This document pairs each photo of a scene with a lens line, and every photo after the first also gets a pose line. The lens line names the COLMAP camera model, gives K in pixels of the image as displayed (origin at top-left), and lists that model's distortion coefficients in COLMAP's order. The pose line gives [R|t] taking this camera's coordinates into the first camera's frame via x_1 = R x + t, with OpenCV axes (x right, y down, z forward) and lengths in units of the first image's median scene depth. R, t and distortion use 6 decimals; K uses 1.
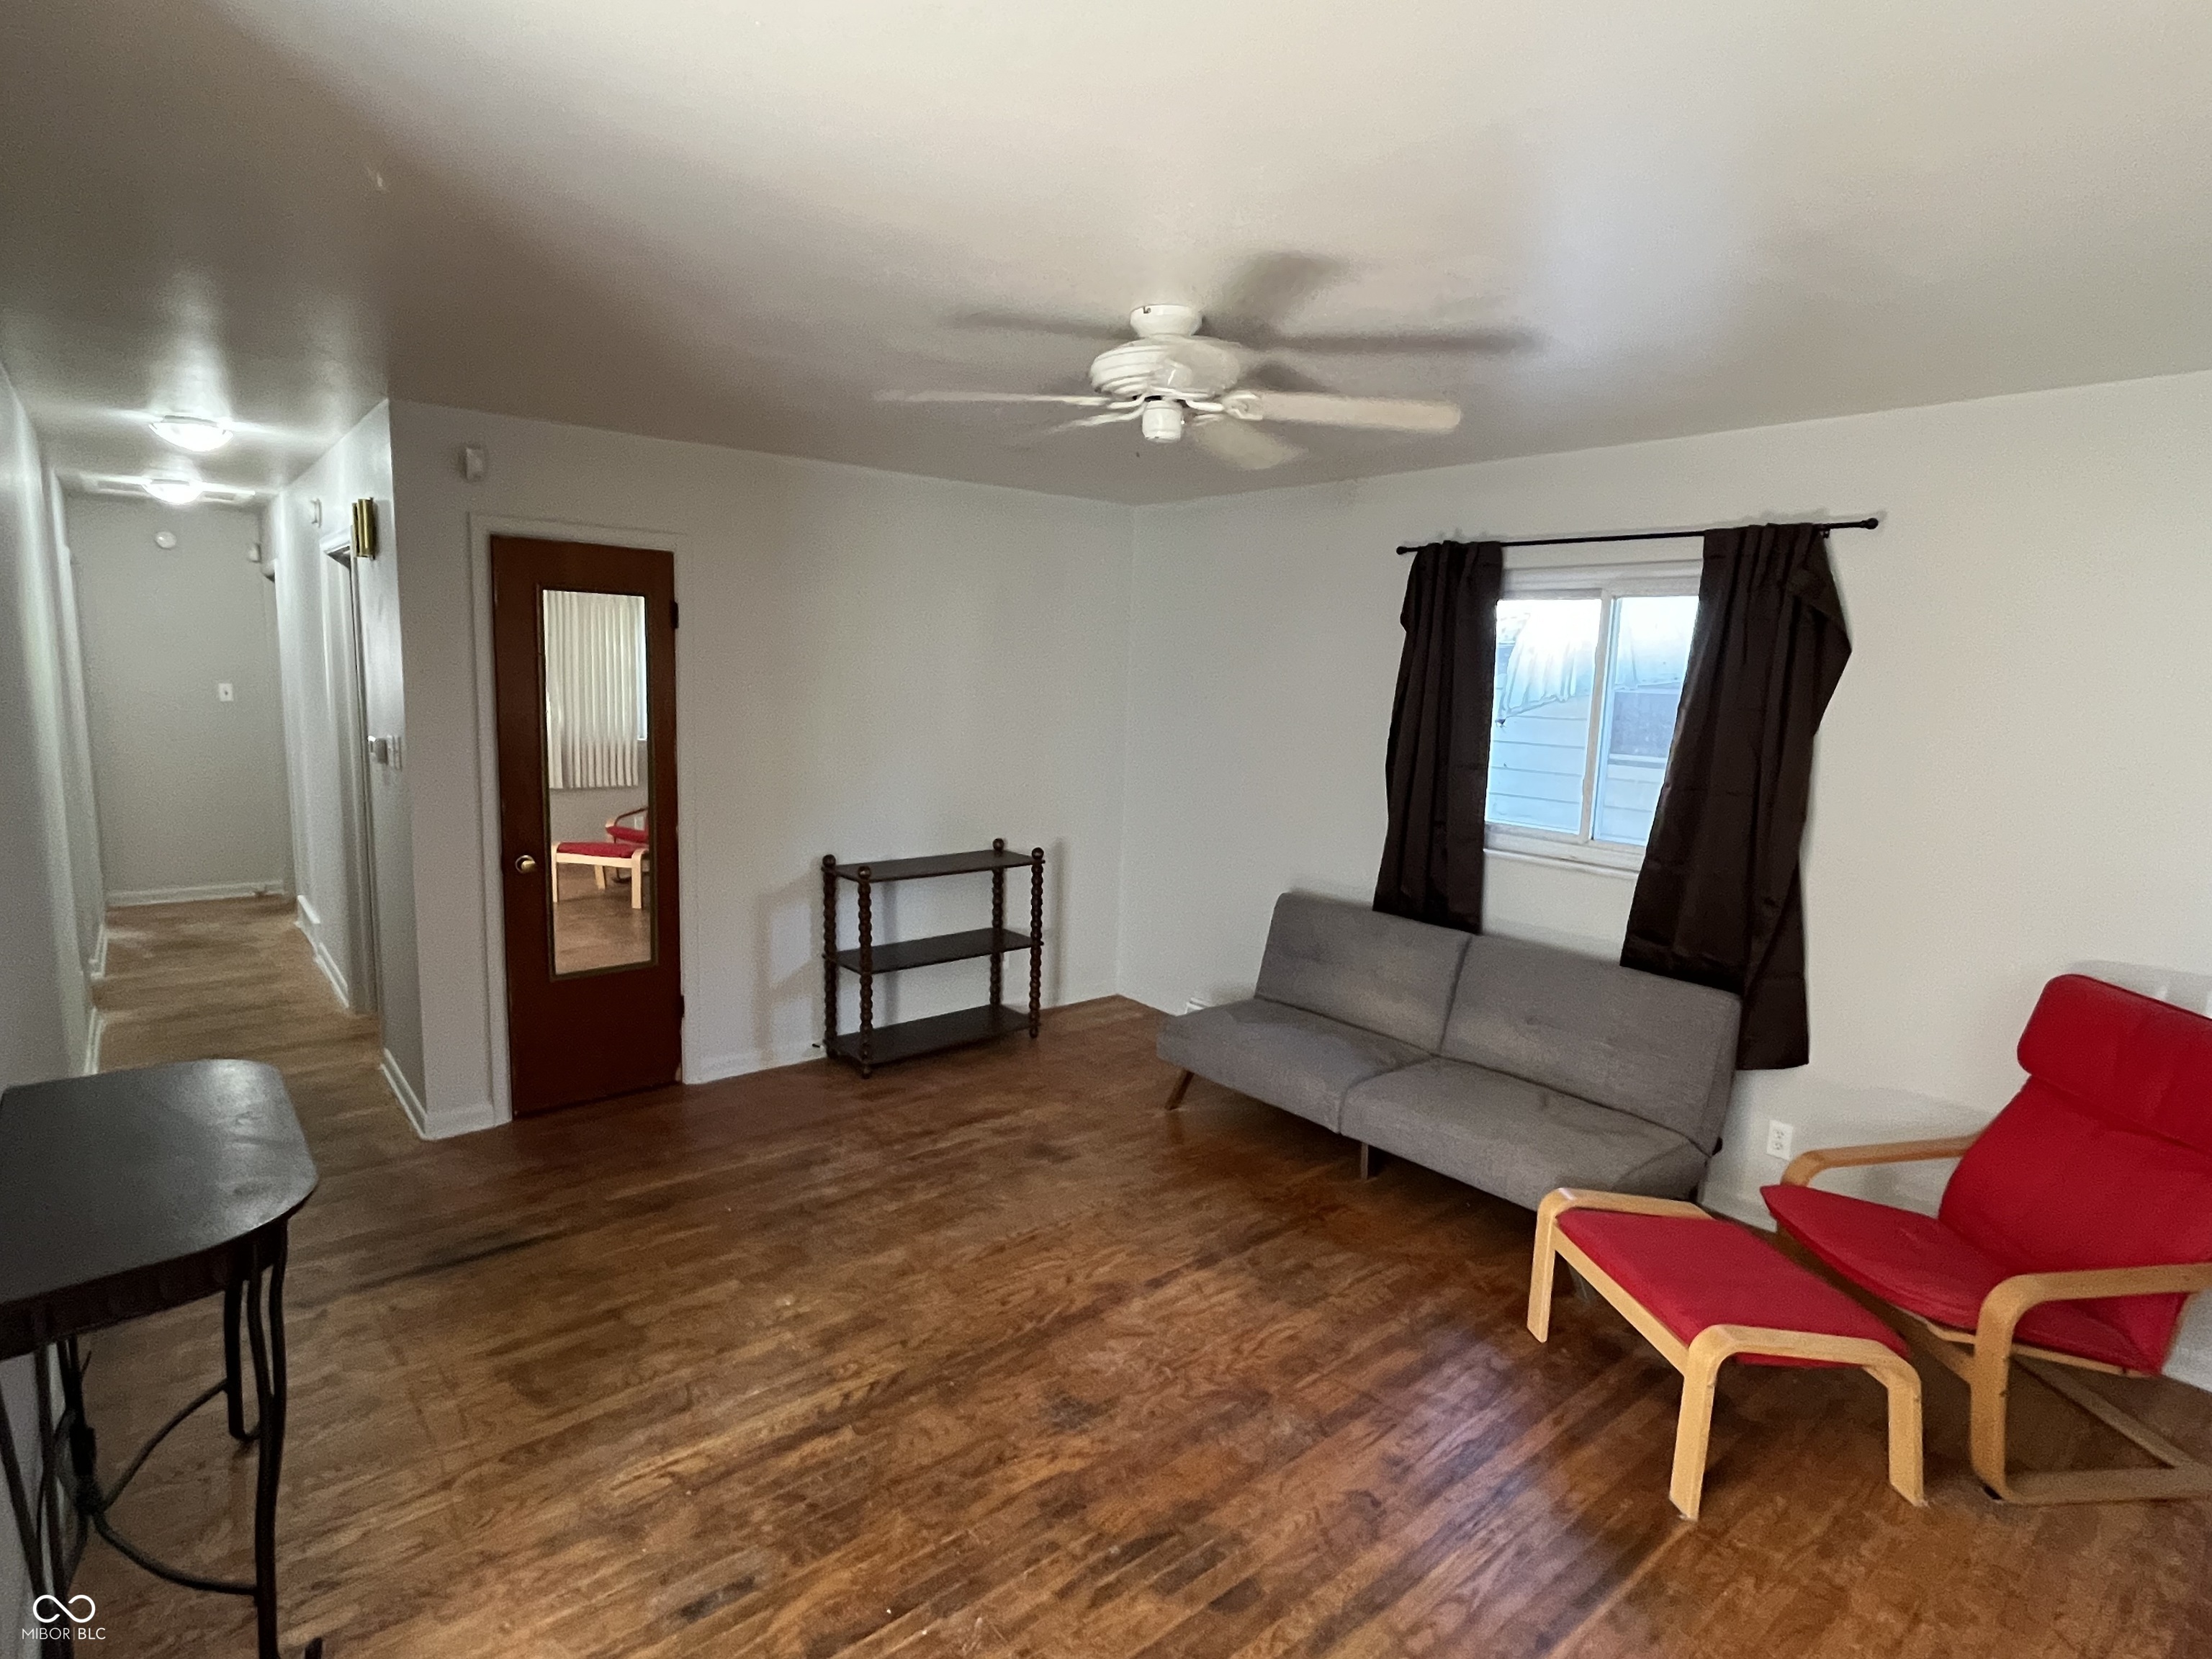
lens RADIAL K [[1148.1, 0, 1106.0], [0, 1148.1, 829.5], [0, 0, 1]] dist [0.000142, -0.000010]
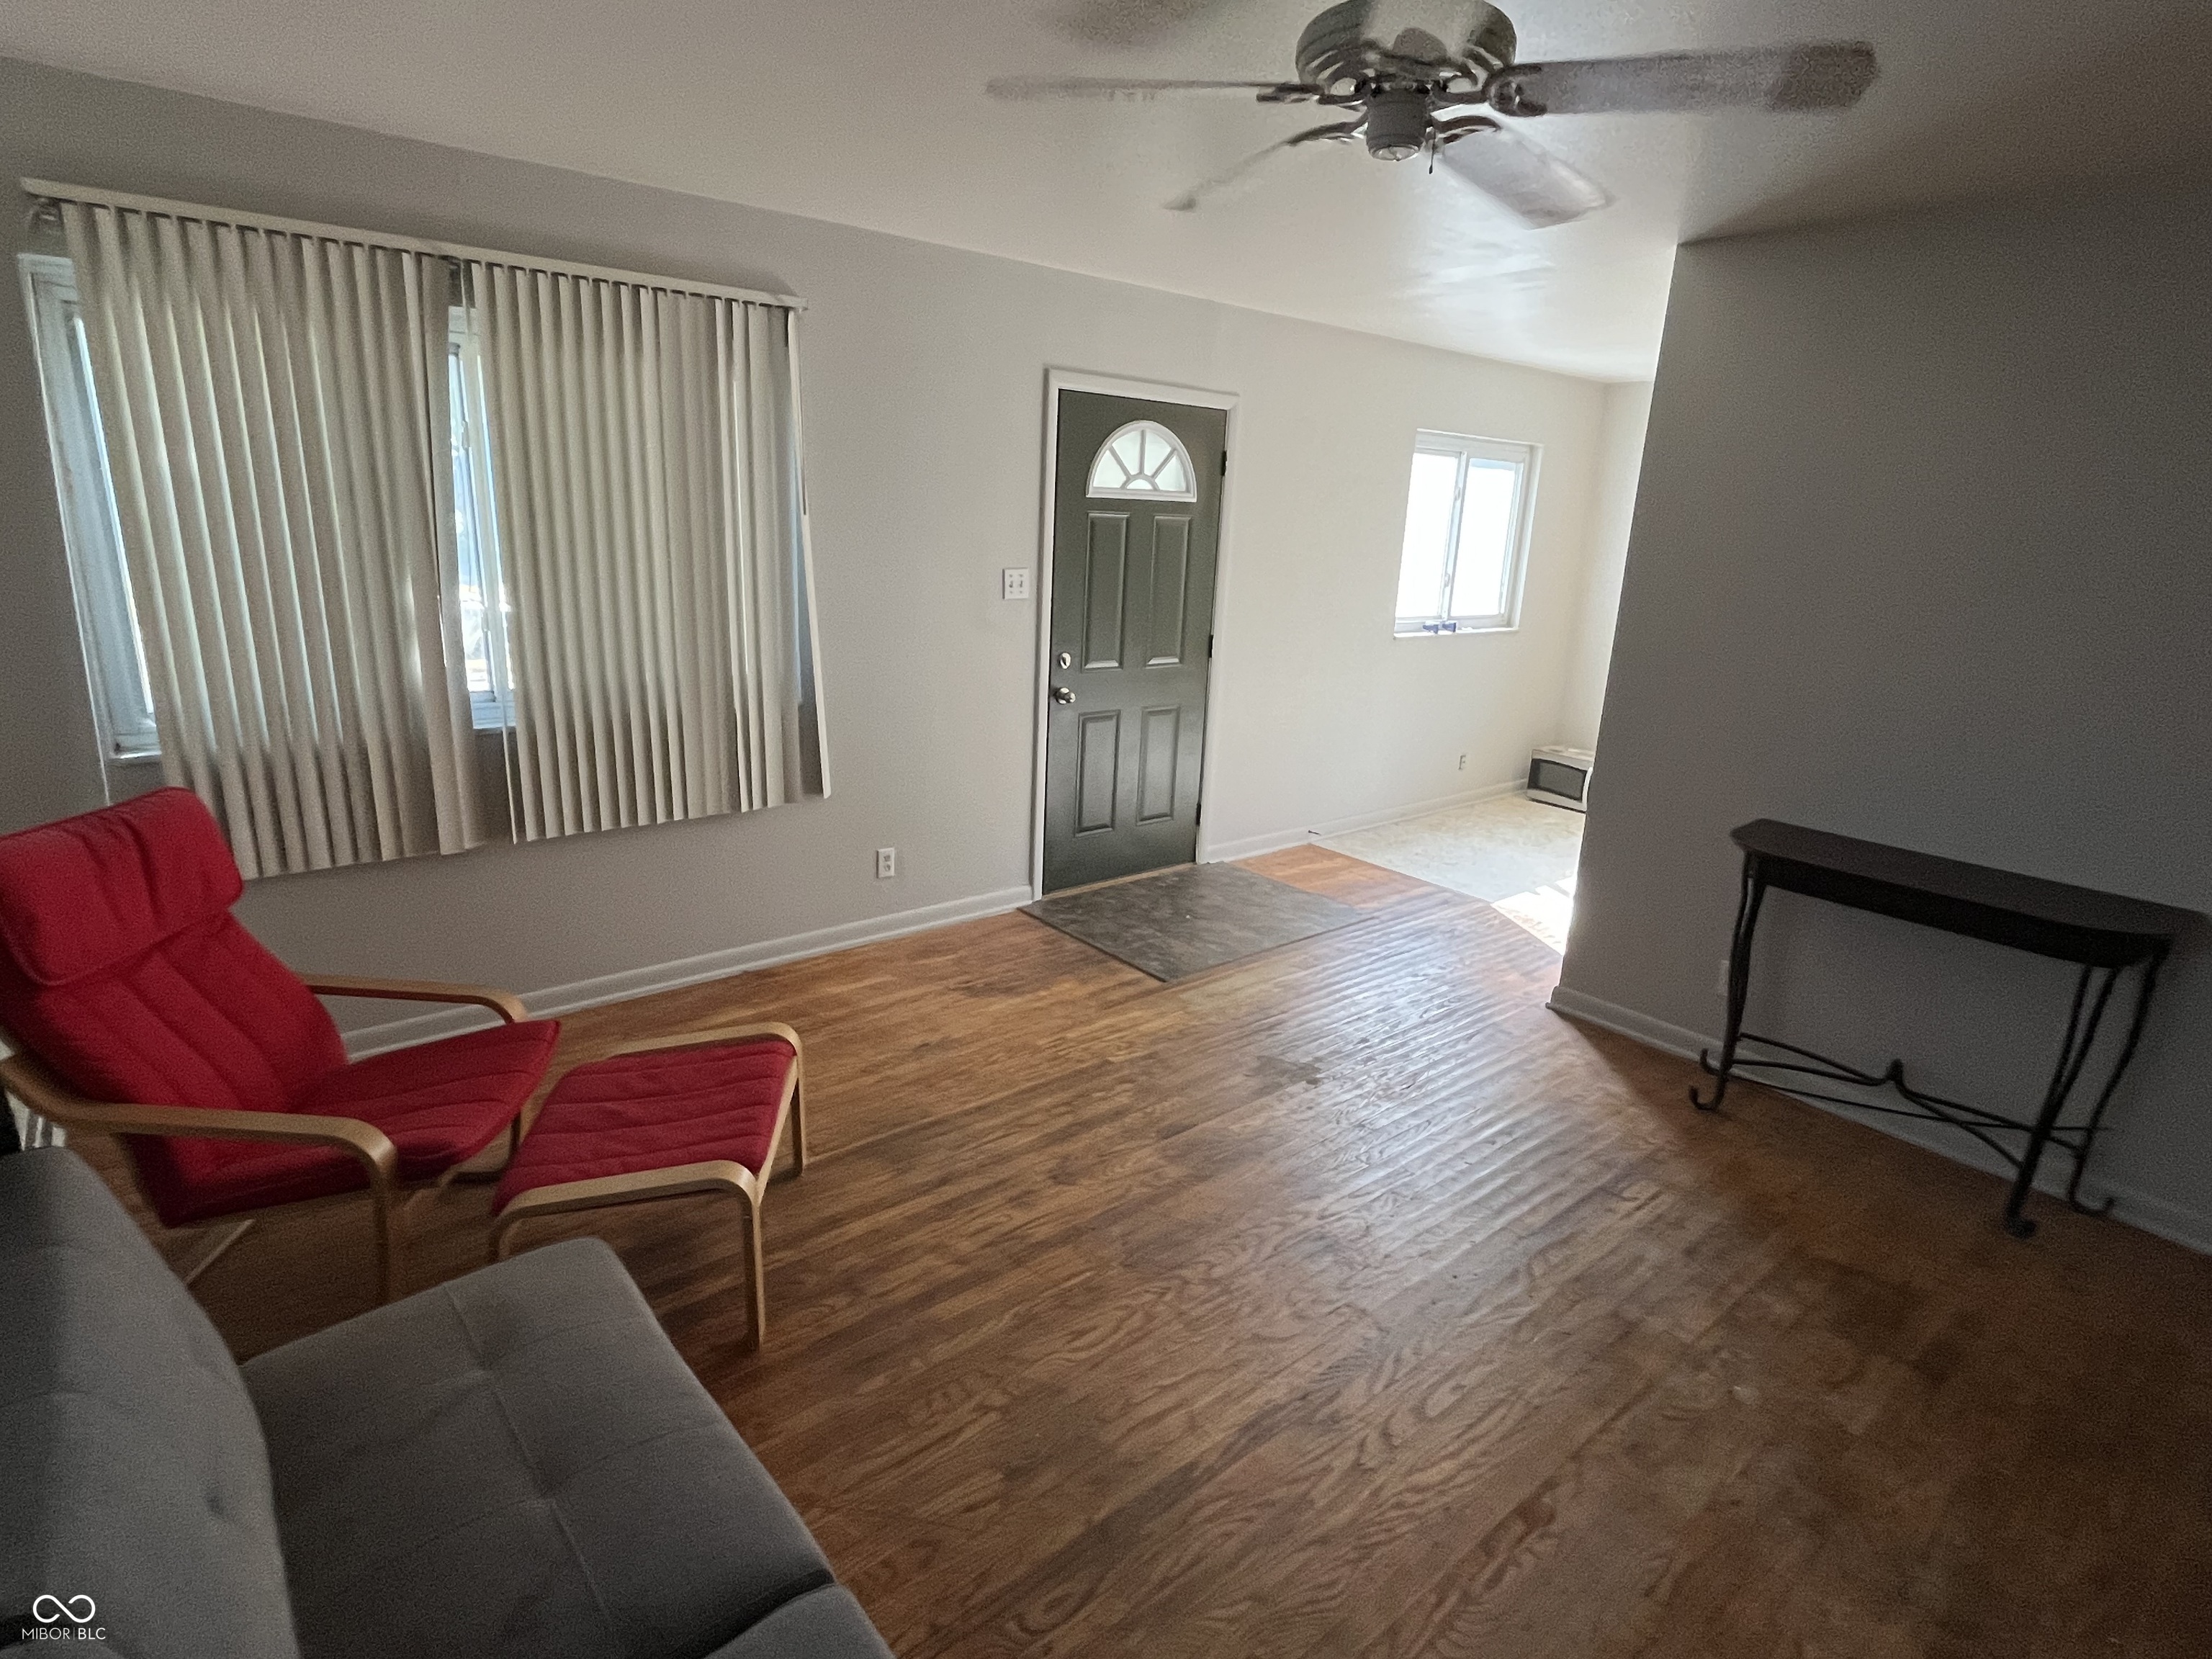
lens RADIAL K [[1148.1, 0, 1106.0], [0, 1148.1, 829.5], [0, 0, 1]] dist [0.000142, -0.000010]
pose [[-0.996968, -0.076921, -0.011760, 0.183320], [-0.074987, 0.909333, 0.409255, -0.209975], [-0.020787, 0.408896, -0.912344, 1.620472]]
